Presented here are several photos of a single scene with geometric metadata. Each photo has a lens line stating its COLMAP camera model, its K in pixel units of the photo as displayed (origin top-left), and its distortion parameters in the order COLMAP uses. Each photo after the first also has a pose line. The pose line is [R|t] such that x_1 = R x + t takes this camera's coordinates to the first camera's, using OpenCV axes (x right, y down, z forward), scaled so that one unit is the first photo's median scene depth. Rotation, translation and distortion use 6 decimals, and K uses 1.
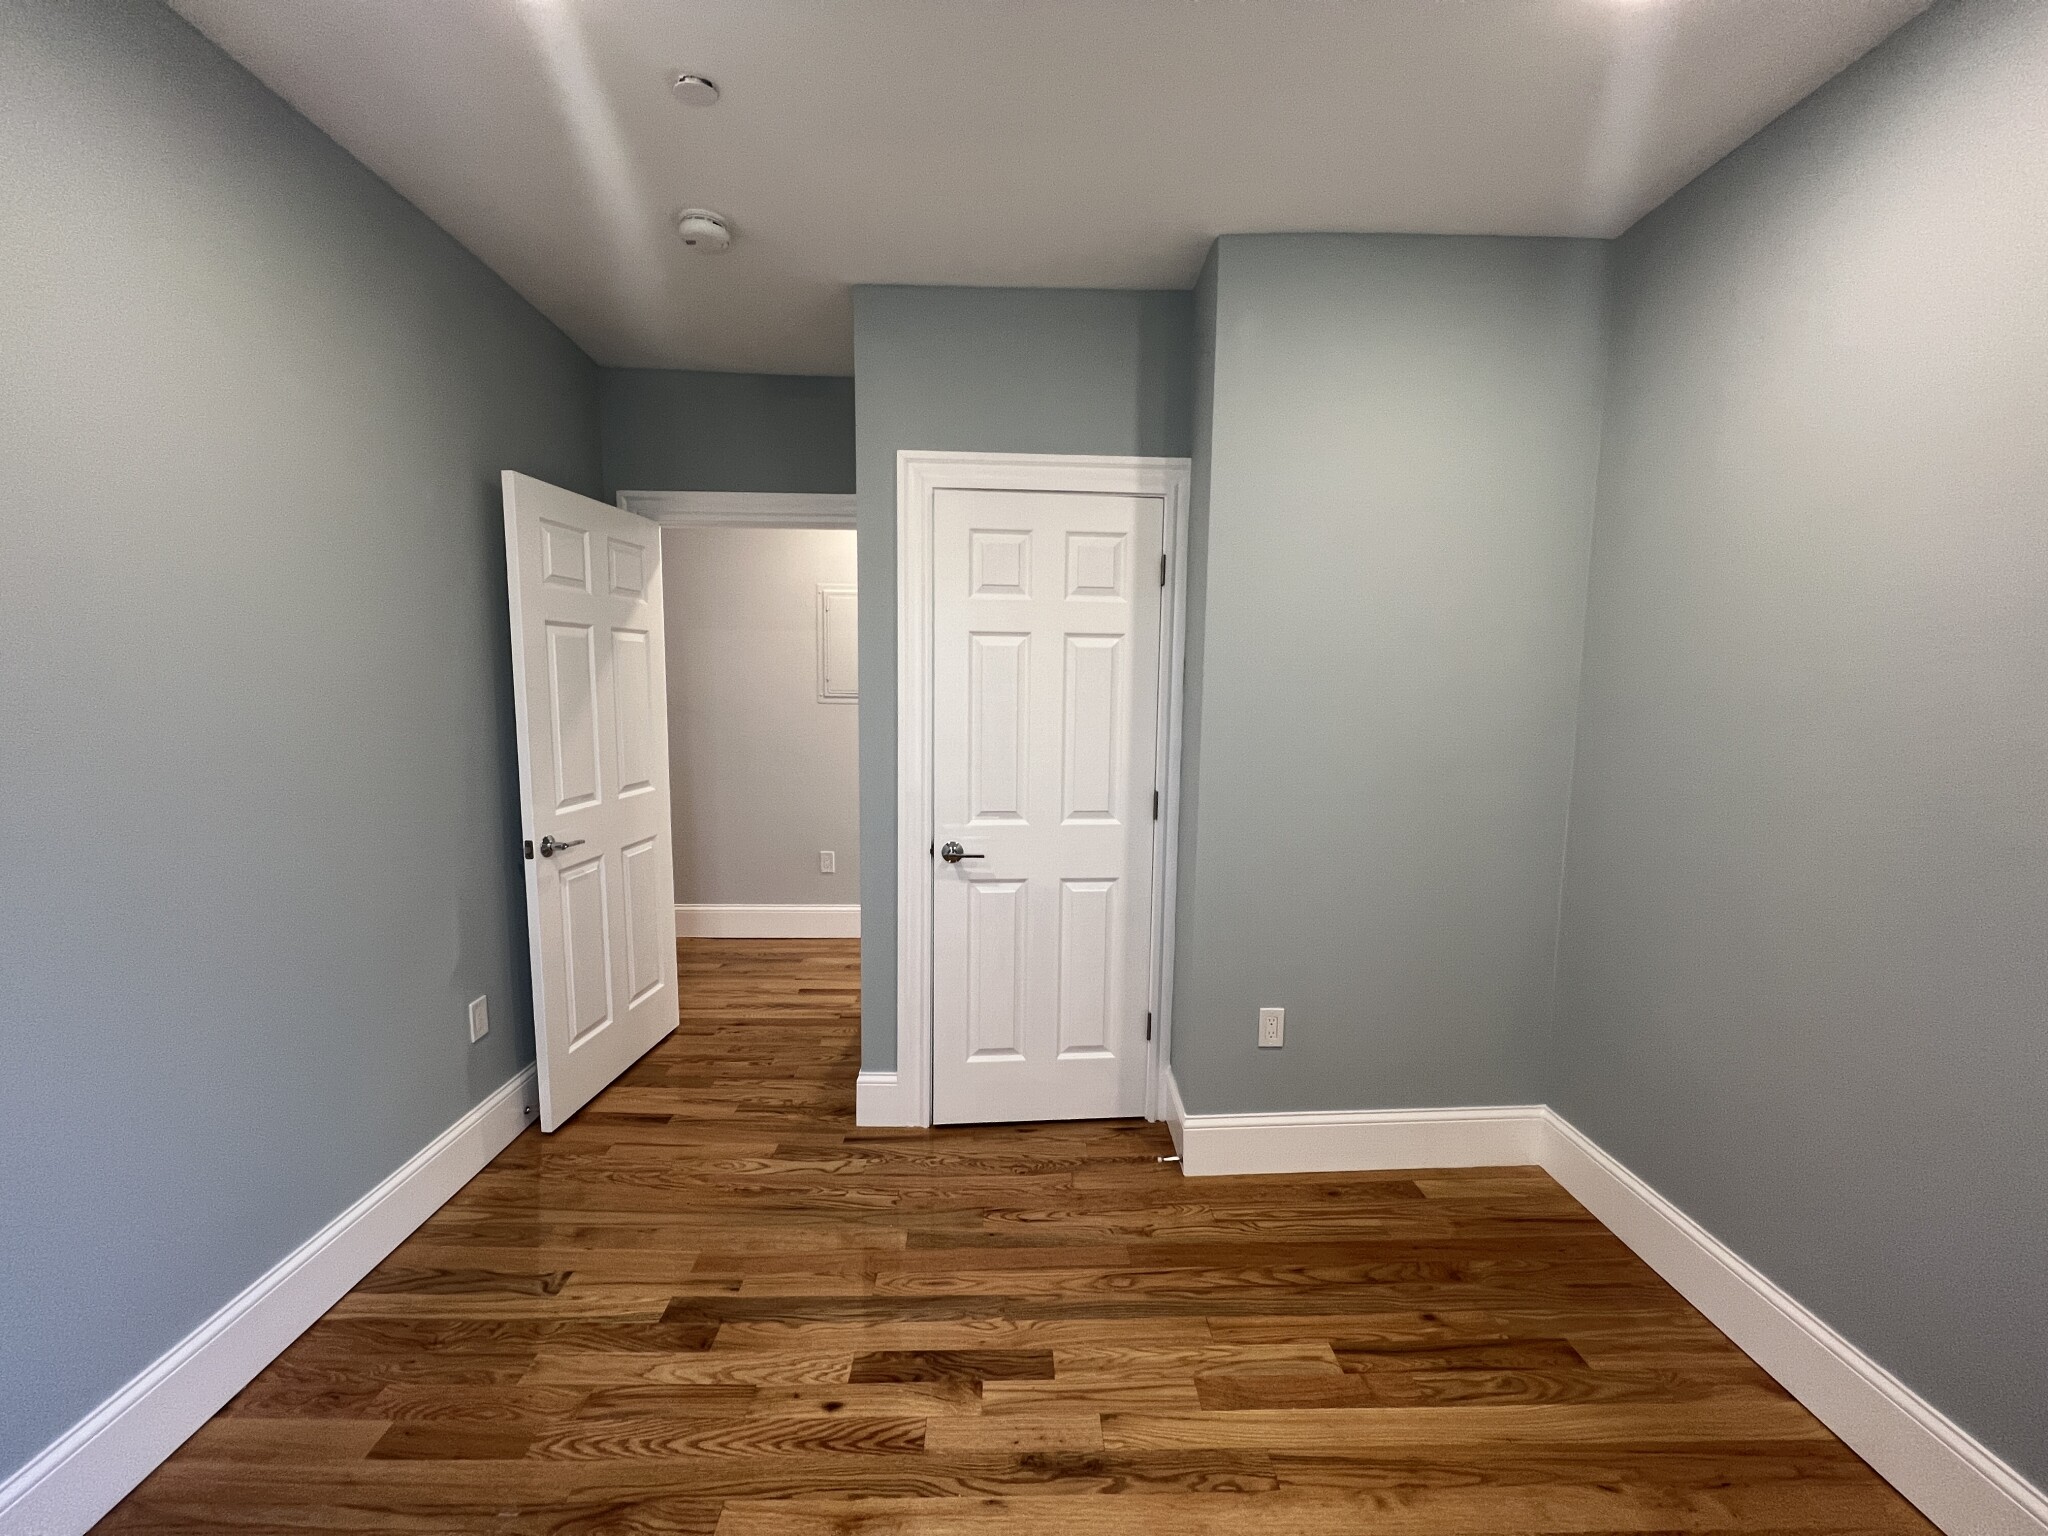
lens RADIAL K [[817.5, 0, 1020.6], [0, 817.5, 763.8], [0, 0, 1]] dist [-0.000968, 0.001055]
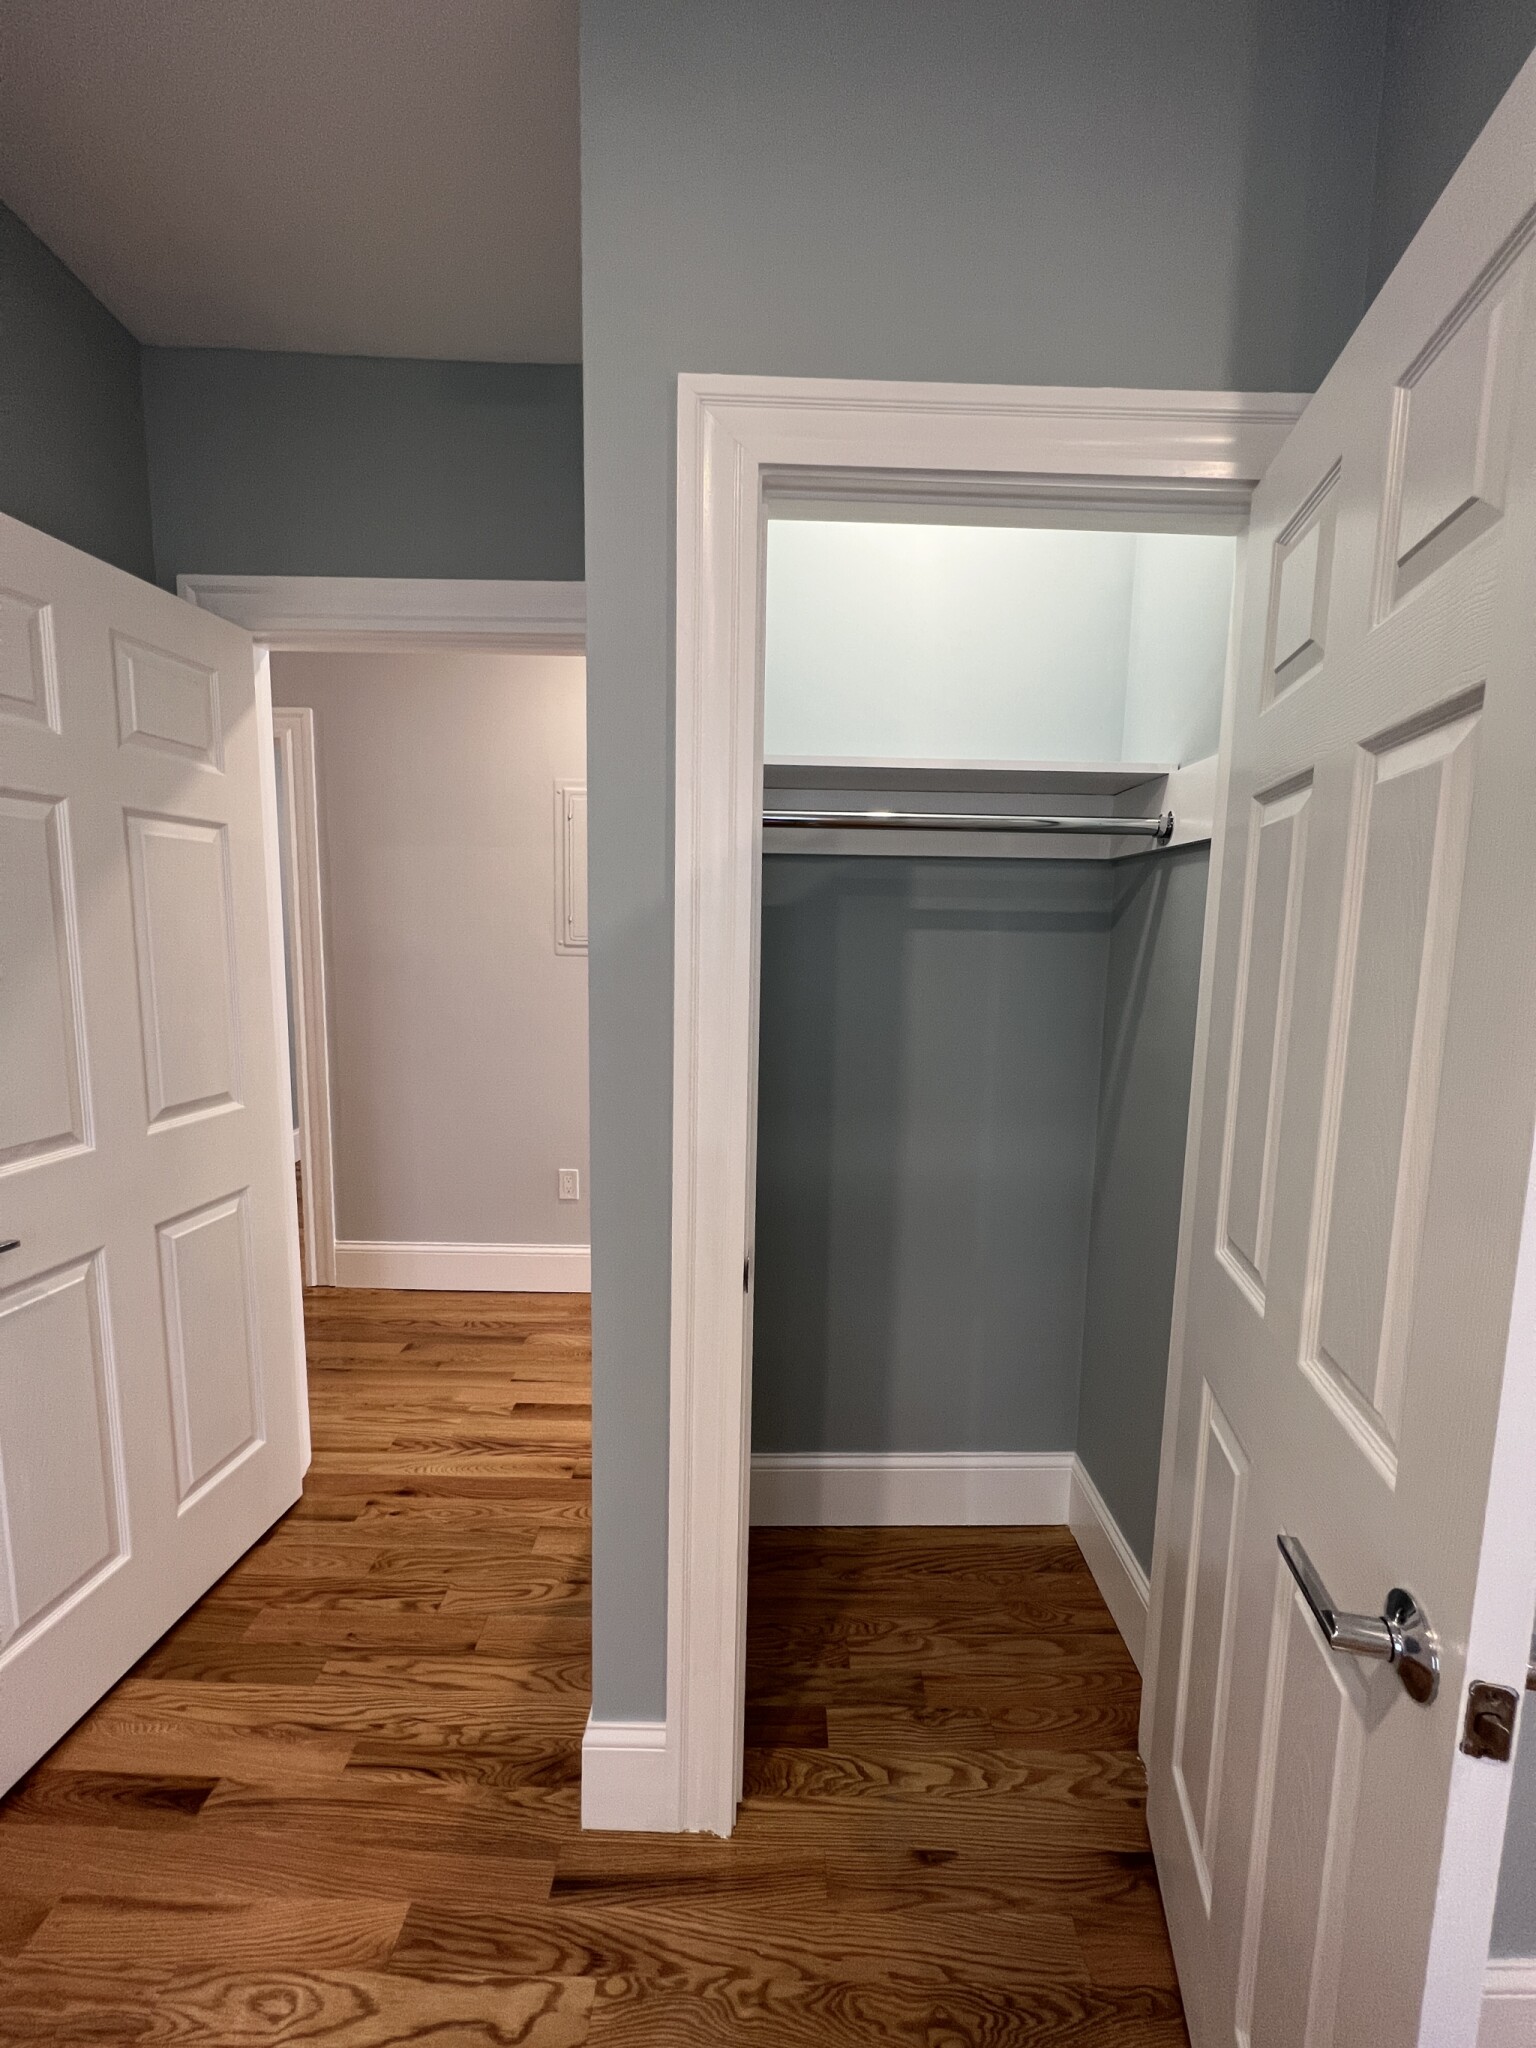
lens RADIAL K [[818.5, 0, 768.0], [0, 818.5, 1024.0], [0, 0, 1]] dist [0.000059, 0.000727]
pose [[0.999512, 0.011237, -0.029156, -0.072184], [-0.010890, 0.999868, 0.012034, -0.038158], [0.029287, -0.011710, 0.999502, 0.464999]]
